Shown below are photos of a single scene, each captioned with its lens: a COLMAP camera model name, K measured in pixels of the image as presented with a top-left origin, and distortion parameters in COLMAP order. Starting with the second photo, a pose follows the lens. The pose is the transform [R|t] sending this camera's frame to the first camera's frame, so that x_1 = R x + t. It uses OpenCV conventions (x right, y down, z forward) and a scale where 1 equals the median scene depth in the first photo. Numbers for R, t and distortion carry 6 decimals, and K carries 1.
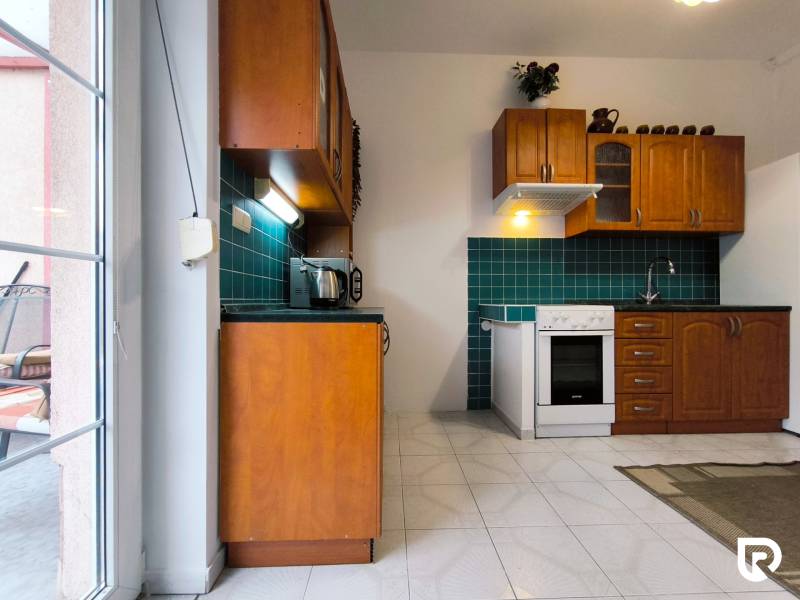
lens RADIAL K [[343.5, 0, 398.6], [0, 343.5, 300.8], [0, 0, 1]] dist [-0.007506, 0.005891]
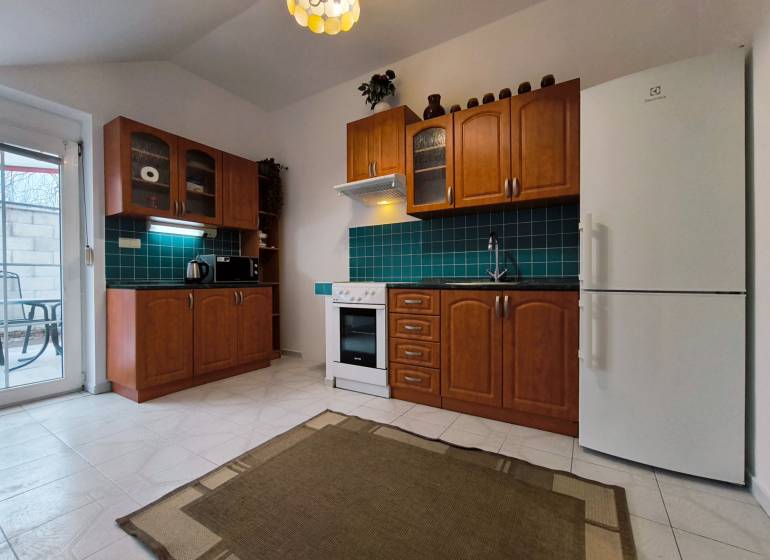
lens RADIAL K [[331.2, 0, 379.2], [0, 331.2, 280.0], [0, 0, 1]] dist [-0.002094, 0.001363]
pose [[0.824755, 0.000456, -0.565489, 1.188691], [0.002298, 0.999989, 0.004158, -0.000202], [0.565485, -0.004729, 0.824745, 0.081268]]
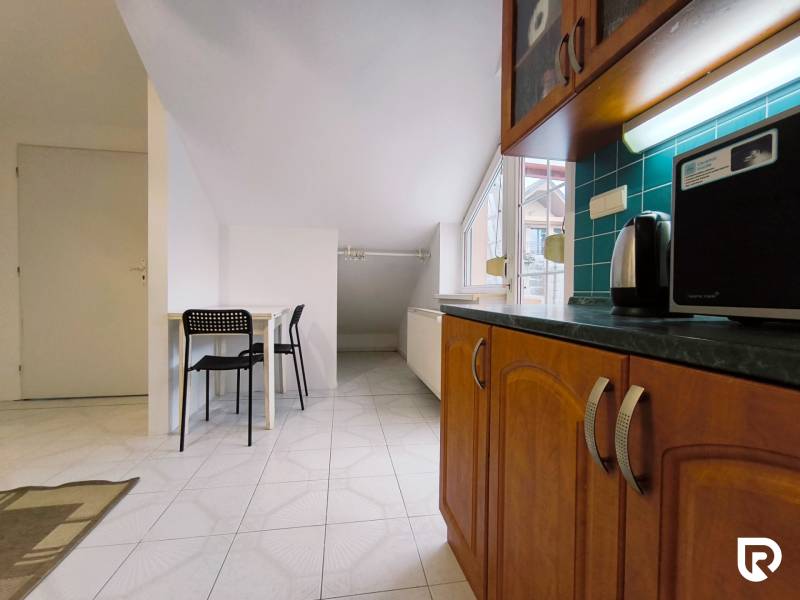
lens RADIAL K [[343.5, 0, 387.5], [0, 343.5, 301.2], [0, 0, 1]] dist [-0.007506, 0.005891]
pose [[-0.991680, -0.003554, -0.128679, 0.124725], [-0.006096, 0.999794, 0.019368, 0.004233], [0.128584, 0.019991, -0.991497, 1.038557]]
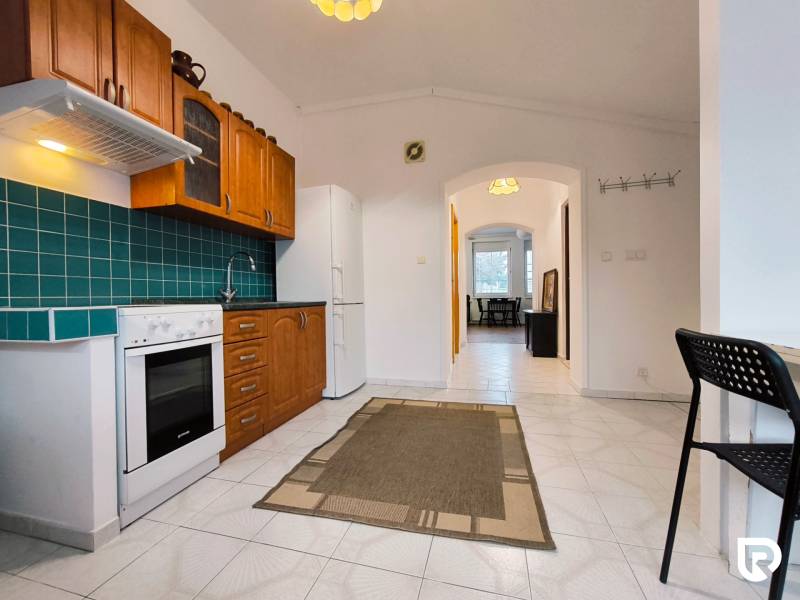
lens RADIAL K [[343.5, 0, 400.2], [0, 343.5, 299.5], [0, 0, 1]] dist [-0.007506, 0.005891]
pose [[0.293848, -0.011084, 0.955788, -0.021013], [0.011704, 0.999900, 0.007998, 0.001320], [-0.955781, 0.008836, 0.293948, 0.347135]]
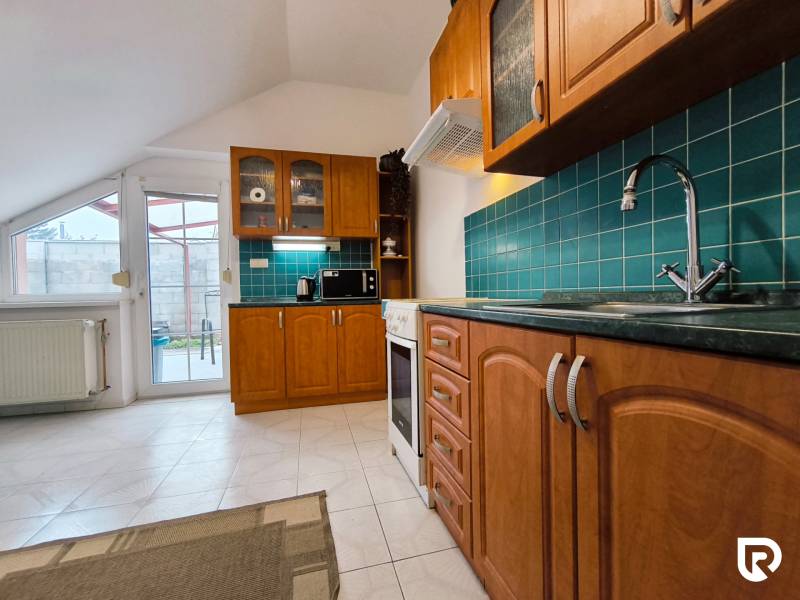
lens RADIAL K [[343.5, 0, 396.4], [0, 343.5, 300.7], [0, 0, 1]] dist [-0.007506, 0.005891]
pose [[0.224603, 0.017135, -0.974300, 1.194901], [0.017744, 0.999608, 0.021670, -0.004136], [0.974289, -0.022155, 0.224211, 0.794289]]
